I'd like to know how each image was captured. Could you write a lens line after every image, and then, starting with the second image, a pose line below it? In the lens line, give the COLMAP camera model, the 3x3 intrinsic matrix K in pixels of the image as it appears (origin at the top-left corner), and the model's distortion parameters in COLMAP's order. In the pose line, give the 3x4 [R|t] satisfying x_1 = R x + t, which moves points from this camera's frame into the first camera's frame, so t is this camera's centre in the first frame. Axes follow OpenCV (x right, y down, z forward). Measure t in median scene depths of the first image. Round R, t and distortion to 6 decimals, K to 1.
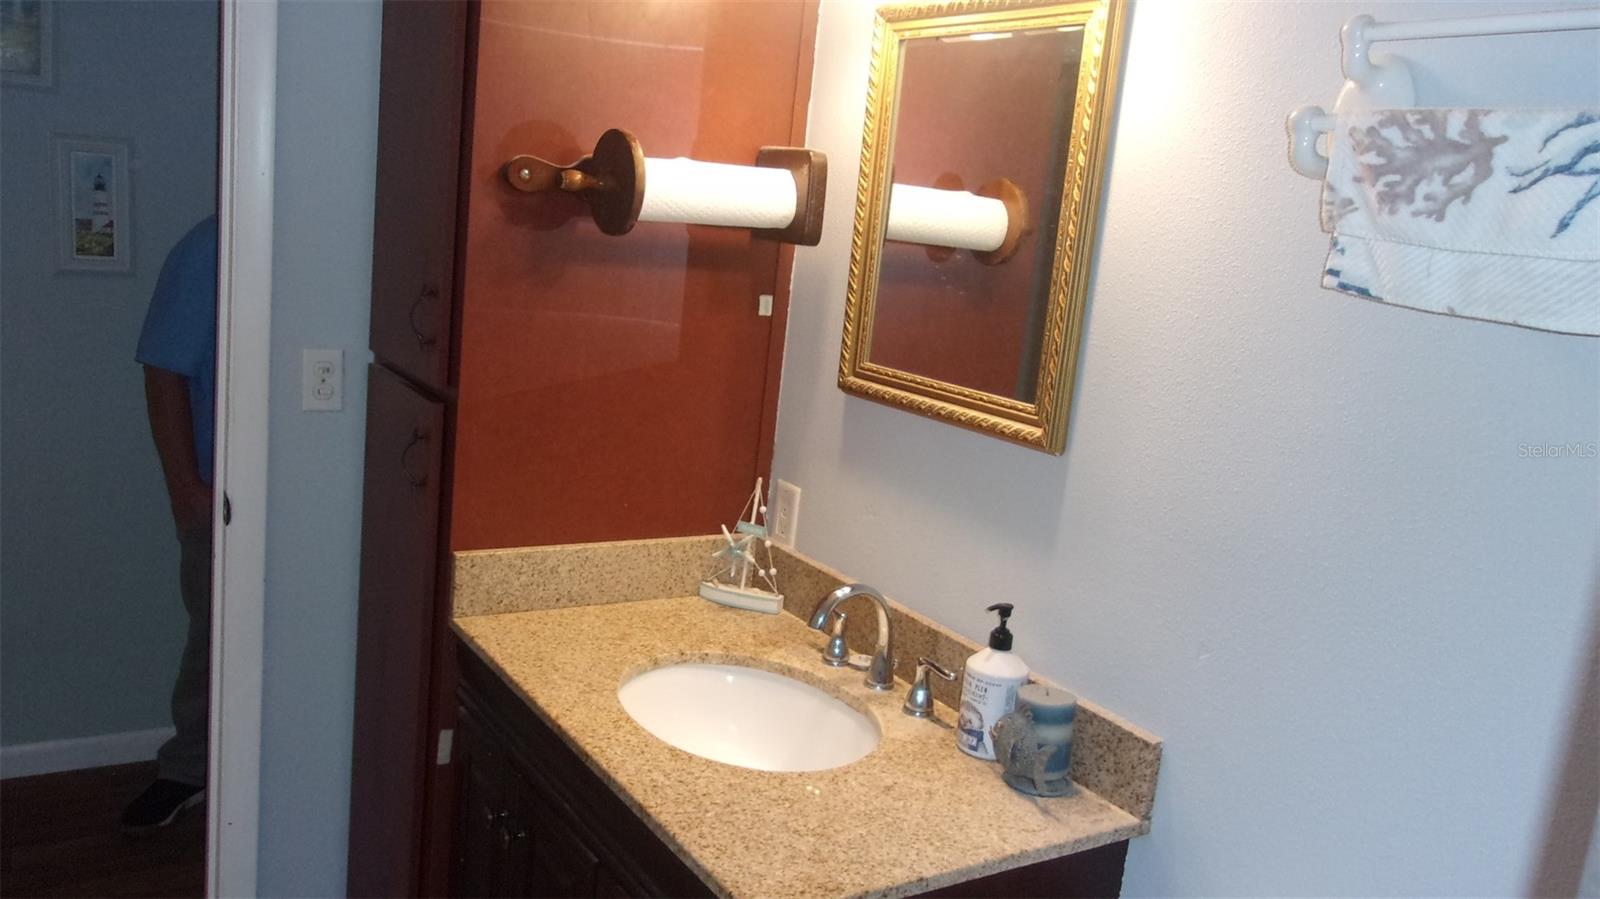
lens RADIAL K [[1276.0, 0, 800.0], [0, 1276.0, 449.5], [0, 0, 1]] dist [0.003530, 0.002877]
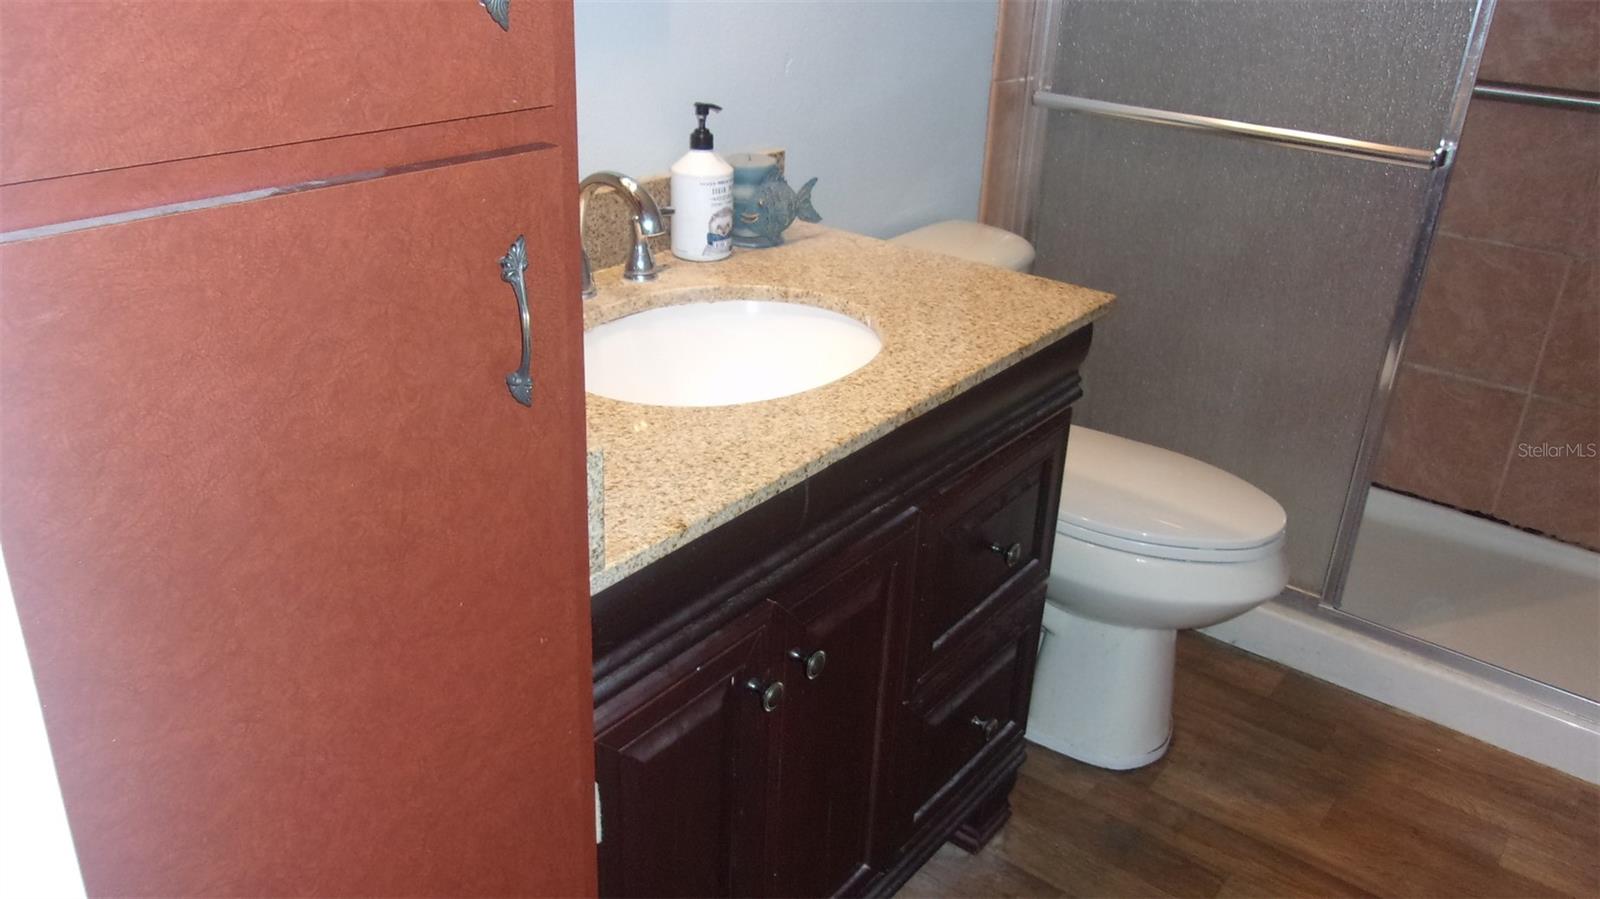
lens RADIAL K [[1276.0, 0, 800.0], [0, 1276.0, 449.5], [0, 0, 1]] dist [0.003530, 0.002877]
pose [[-0.337637, -0.504795, 0.794470, -0.710789], [0.085056, 0.824220, 0.559846, -0.185161], [-0.937425, 0.256599, -0.235351, 1.110988]]
